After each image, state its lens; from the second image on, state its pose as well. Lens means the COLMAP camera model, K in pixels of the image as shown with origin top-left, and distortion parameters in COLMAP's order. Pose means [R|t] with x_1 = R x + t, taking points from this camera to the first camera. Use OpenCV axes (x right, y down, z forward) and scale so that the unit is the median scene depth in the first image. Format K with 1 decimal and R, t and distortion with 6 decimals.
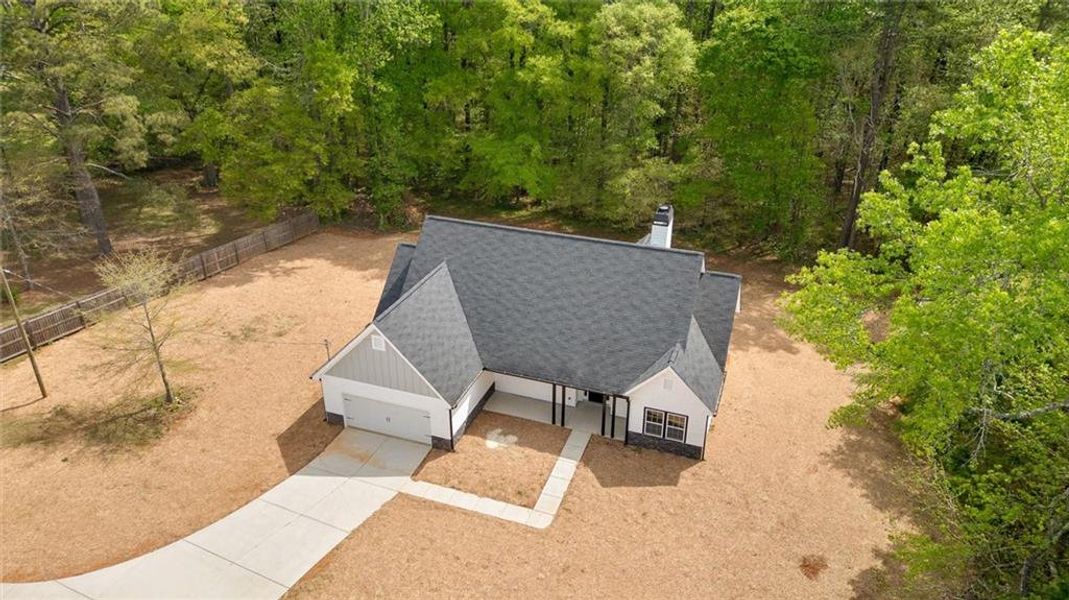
lens RADIAL K [[775.4, 0, 534.5], [0, 775.4, 300.0], [0, 0, 1]] dist [0.071770, 0.000081]
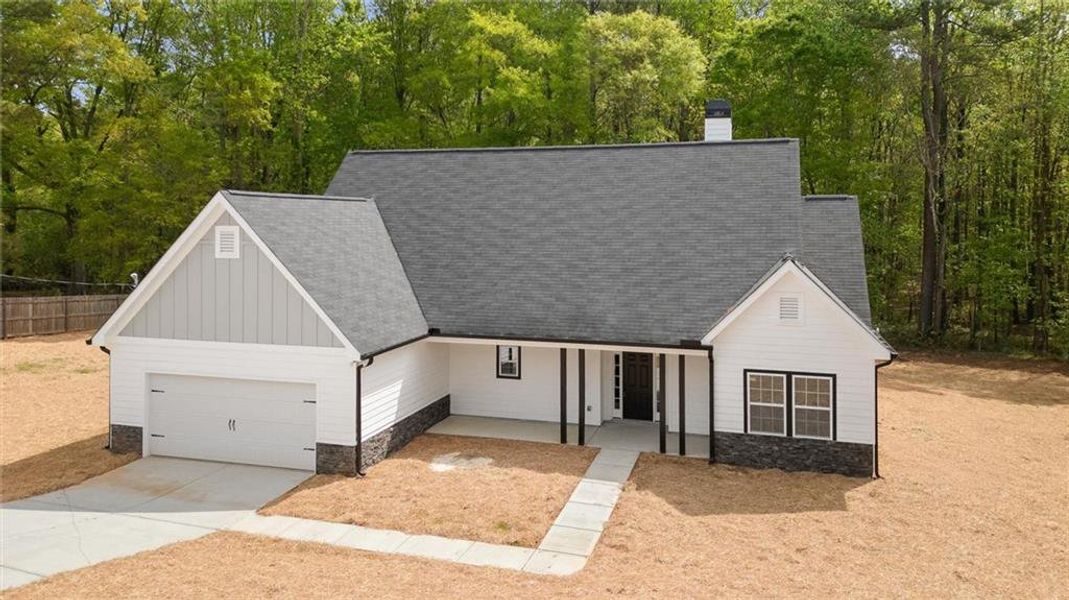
lens RADIAL K [[789.2, 0, 538.6], [0, 789.2, 215.5], [0, 0, 1]] dist [0.038088, -0.007370]
pose [[0.998333, -0.004943, 0.057499, -0.022429], [0.030415, 0.891791, -0.451424, 0.273622], [-0.049046, 0.452421, 0.890455, 0.487999]]
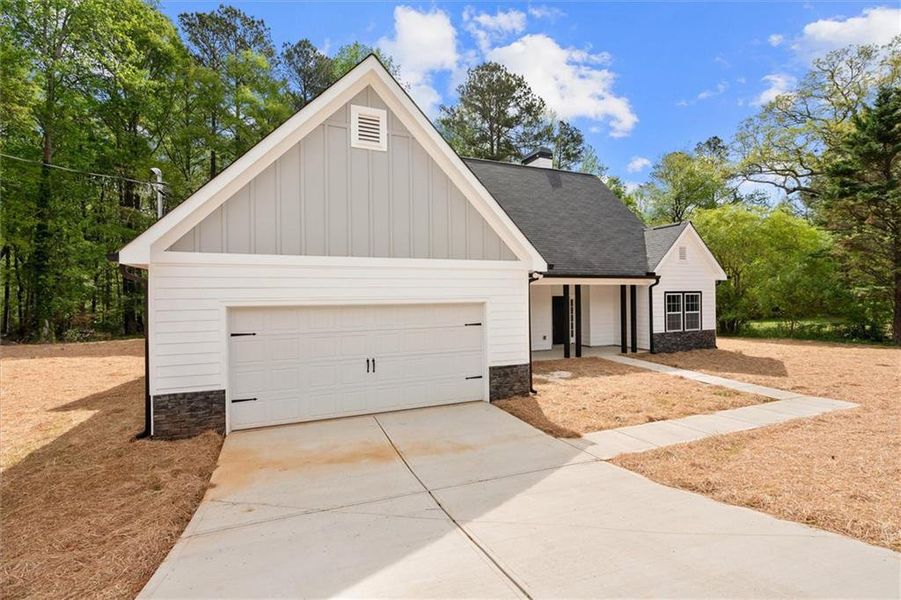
lens RADIAL K [[410.2, 0, 452.8], [0, 410.2, 295.7], [0, 0, 1]] dist [-0.005593, 0.000371]
pose [[0.737699, -0.015838, 0.674944, -0.299401], [0.323150, 0.886048, -0.332404, 0.207315], [-0.592768, 0.463322, 0.658755, 0.838097]]
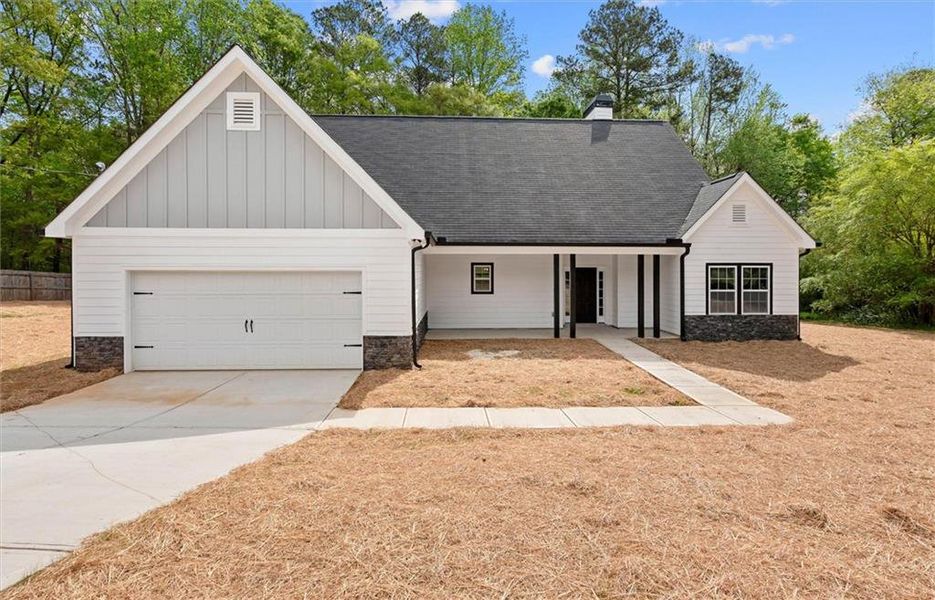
lens RADIAL K [[439.9, 0, 468.6], [0, 439.9, 271.1], [0, 0, 1]] dist [-0.007017, 0.000276]
pose [[0.926124, -0.009445, 0.377102, -0.169310], [0.177316, 0.893257, -0.413099, 0.251883], [-0.332947, 0.449447, 0.828941, 0.757589]]
